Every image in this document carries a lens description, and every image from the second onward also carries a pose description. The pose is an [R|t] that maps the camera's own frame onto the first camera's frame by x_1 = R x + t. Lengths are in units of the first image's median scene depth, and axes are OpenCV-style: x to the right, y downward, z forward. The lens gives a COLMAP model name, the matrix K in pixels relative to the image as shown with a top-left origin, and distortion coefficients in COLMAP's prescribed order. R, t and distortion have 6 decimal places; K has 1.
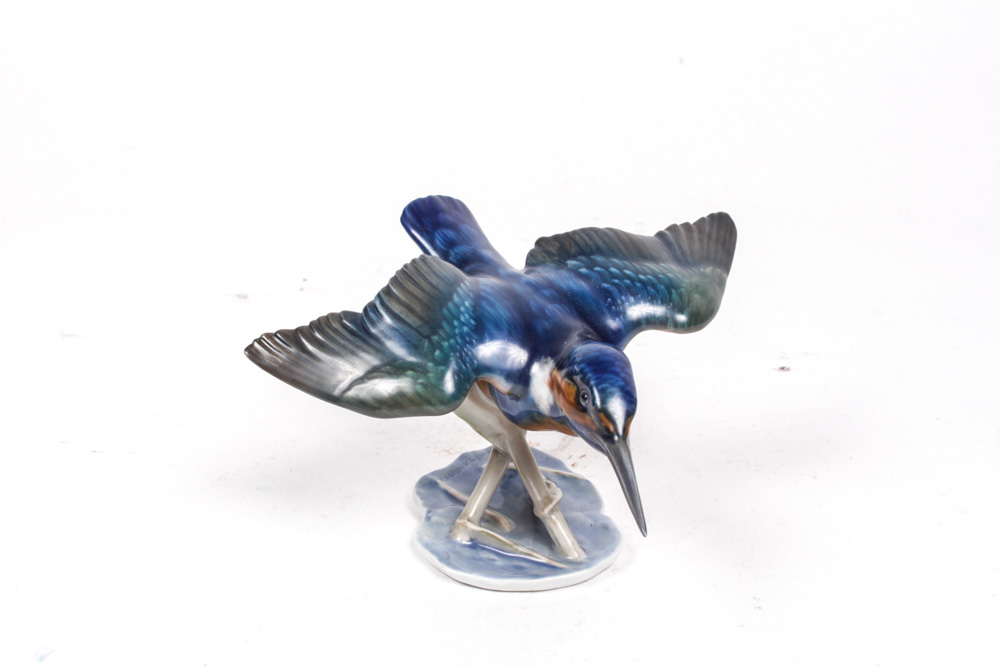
lens RADIAL K [[1424.5, 0, 494.8], [0, 1424.5, 335.3], [0, 0, 1]] dist [0.030494, 0.000000]
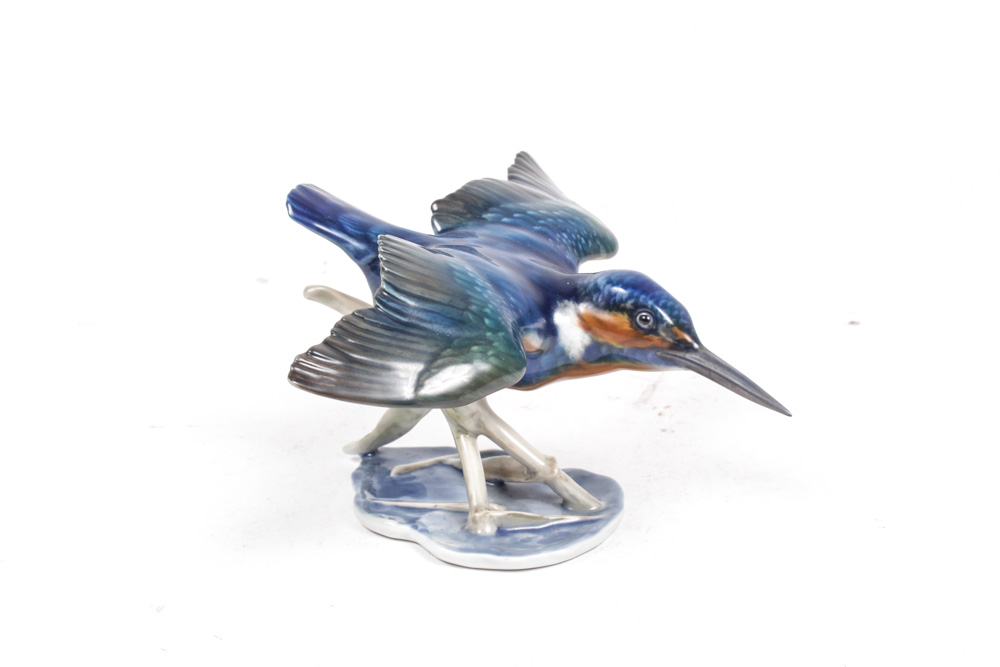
lens RADIAL K [[1643.1, 0, 498.9], [0, 1643.1, 335.6], [0, 0, 1]] dist [-0.057385, 0.000000]
pose [[0.736953, -0.243449, 0.630581, -0.675249], [0.277345, 0.959651, 0.046363, -0.024524], [-0.616425, 0.140722, 0.774737, 0.173038]]
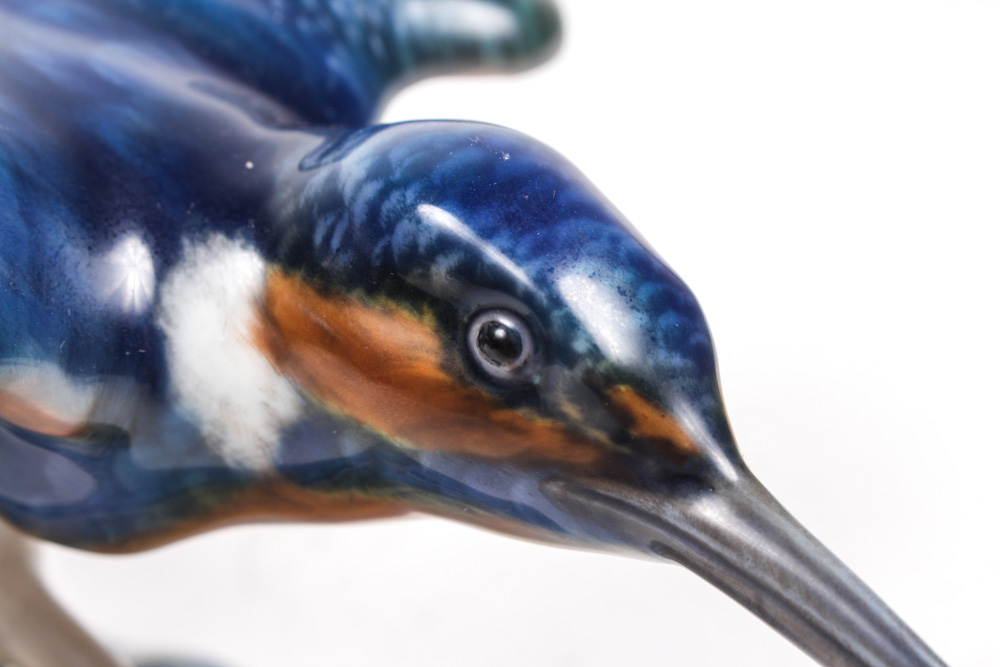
lens RADIAL K [[1988.1, 0, 497.7], [0, 1988.1, 334.2], [0, 0, 1]] dist [-0.013302, 0.000000]
pose [[0.826654, -0.245485, 0.506341, -0.092417], [0.230645, 0.968580, 0.093036, 0.011191], [-0.513270, 0.039876, 0.857300, 0.672738]]
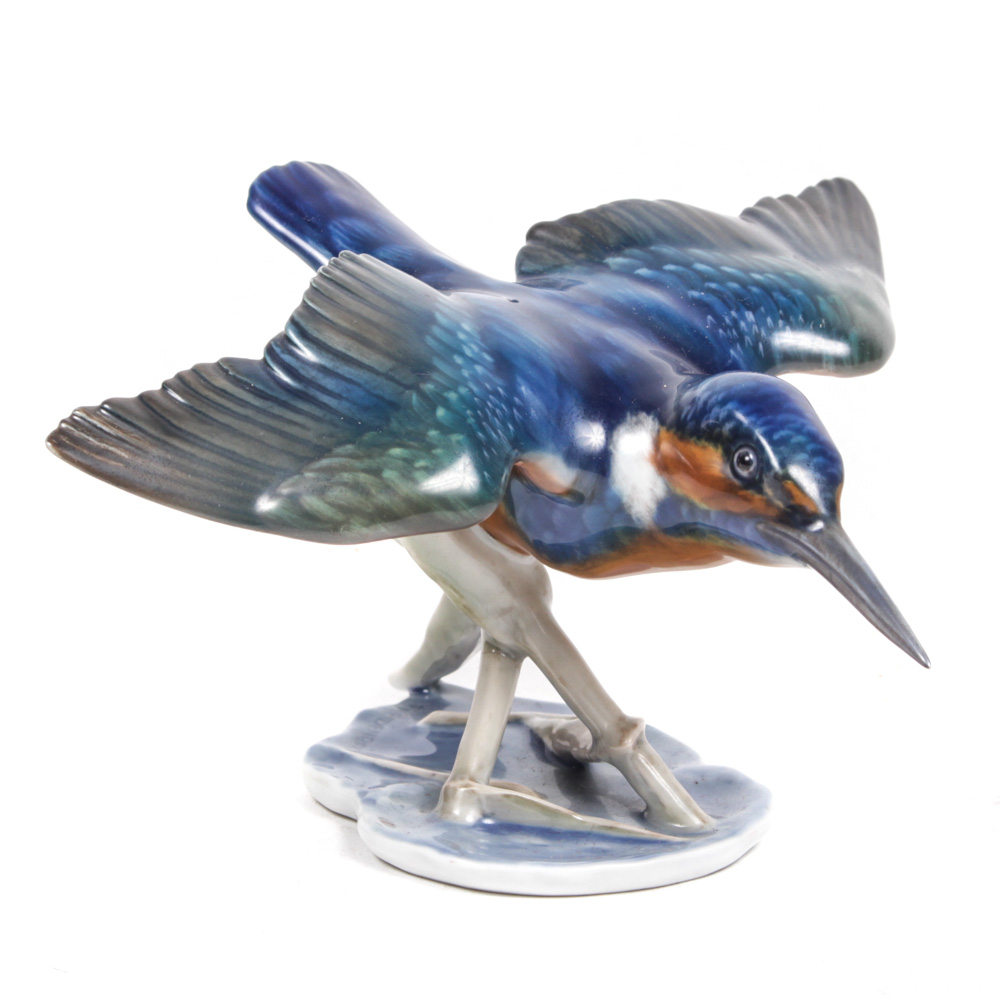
lens RADIAL K [[4212.1, 0, 502.0], [0, 4212.1, 498.1], [0, 0, 1]] dist [0.051647, 0.000000]
pose [[0.962222, -0.063653, 0.264720, -0.407122], [0.097596, 0.988312, -0.117108, 0.214532], [-0.254172, 0.138519, 0.957188, -0.437680]]
